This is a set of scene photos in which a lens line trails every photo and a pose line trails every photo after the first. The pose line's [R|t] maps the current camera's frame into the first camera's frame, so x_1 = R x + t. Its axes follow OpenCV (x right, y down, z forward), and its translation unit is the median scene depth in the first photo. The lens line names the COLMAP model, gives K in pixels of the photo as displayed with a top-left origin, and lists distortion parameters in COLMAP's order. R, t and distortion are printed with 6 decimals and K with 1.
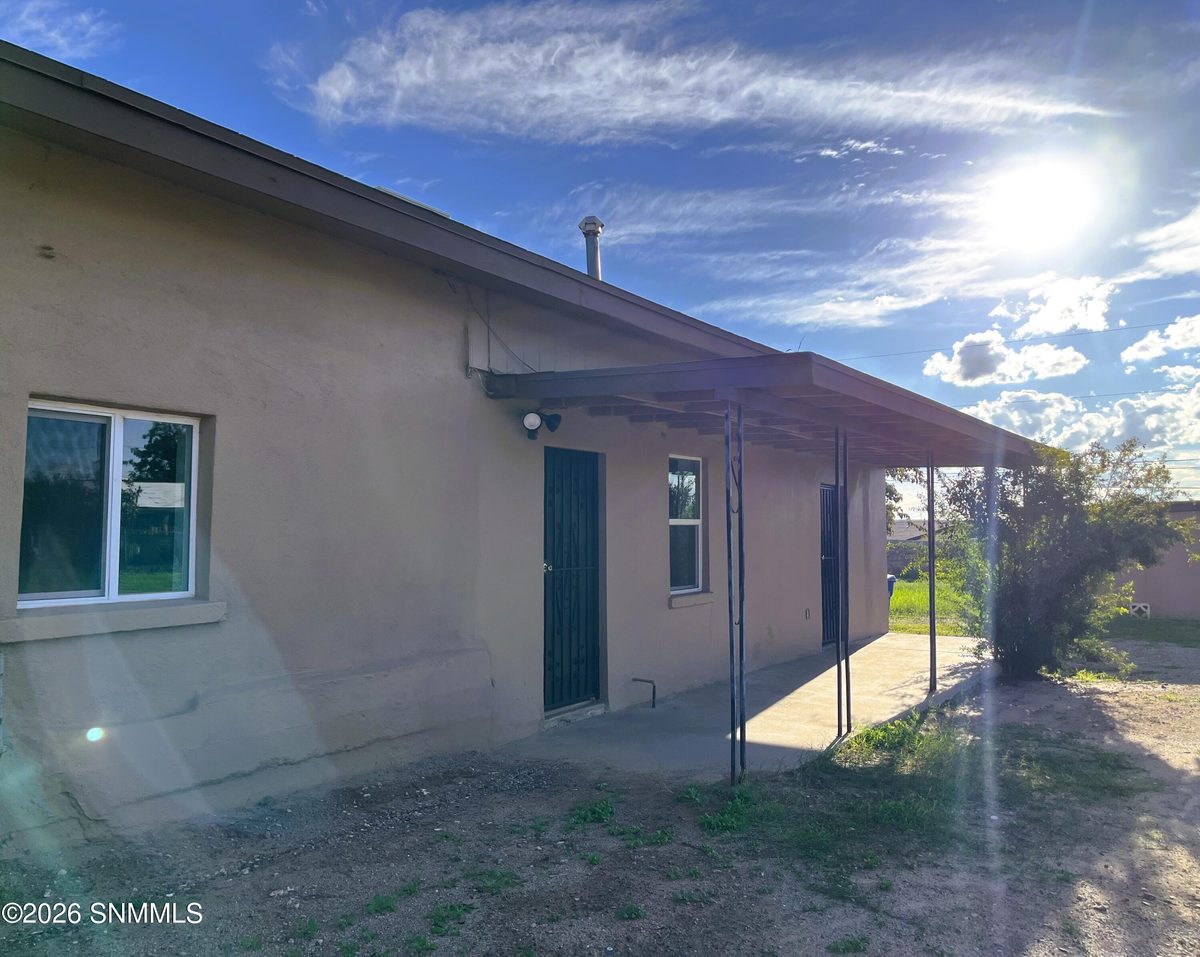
lens RADIAL K [[944.6, 0, 605.8], [0, 944.6, 479.9], [0, 0, 1]] dist [-0.009661, -0.001562]
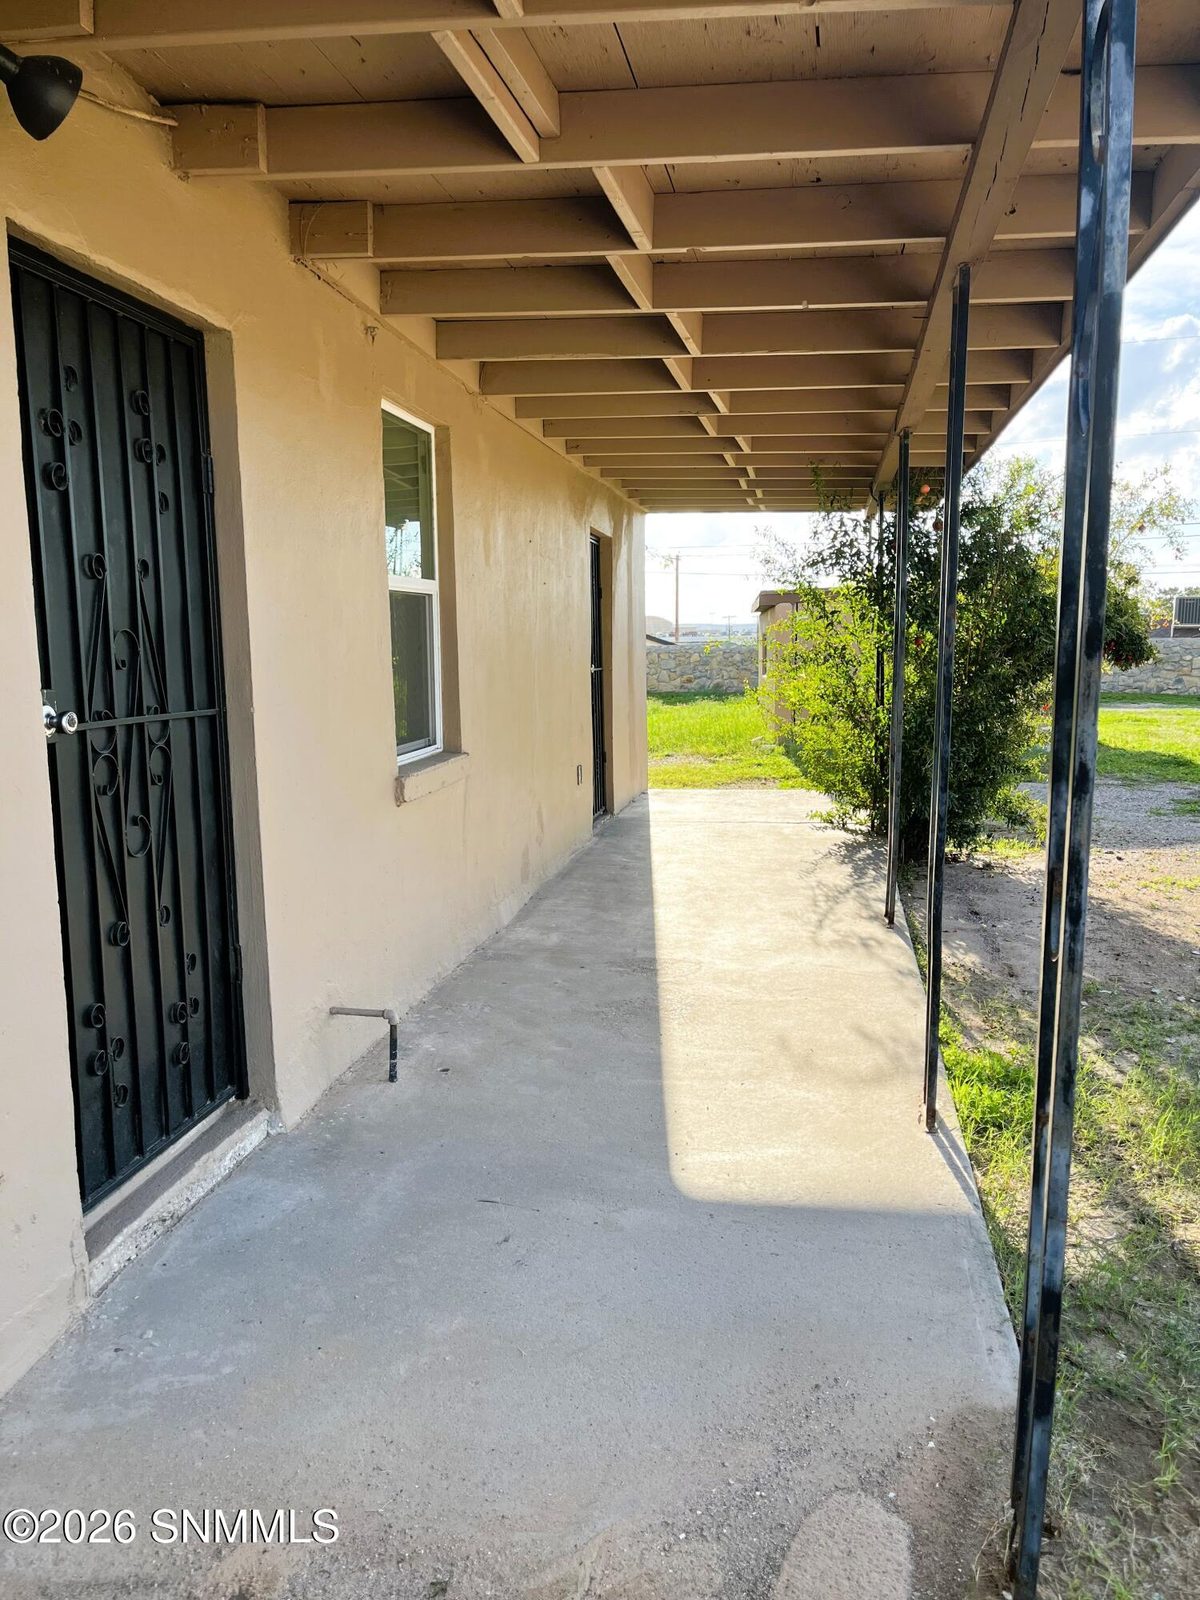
lens RADIAL K [[1197.0, 0, 597.6], [0, 1197.0, 793.7], [0, 0, 1]] dist [0.001672, 0.009490]
pose [[0.925221, -0.063859, 0.374016, -0.045906], [-0.005378, 0.983429, 0.181212, 0.048299], [-0.379390, -0.169673, 0.909546, 0.597719]]
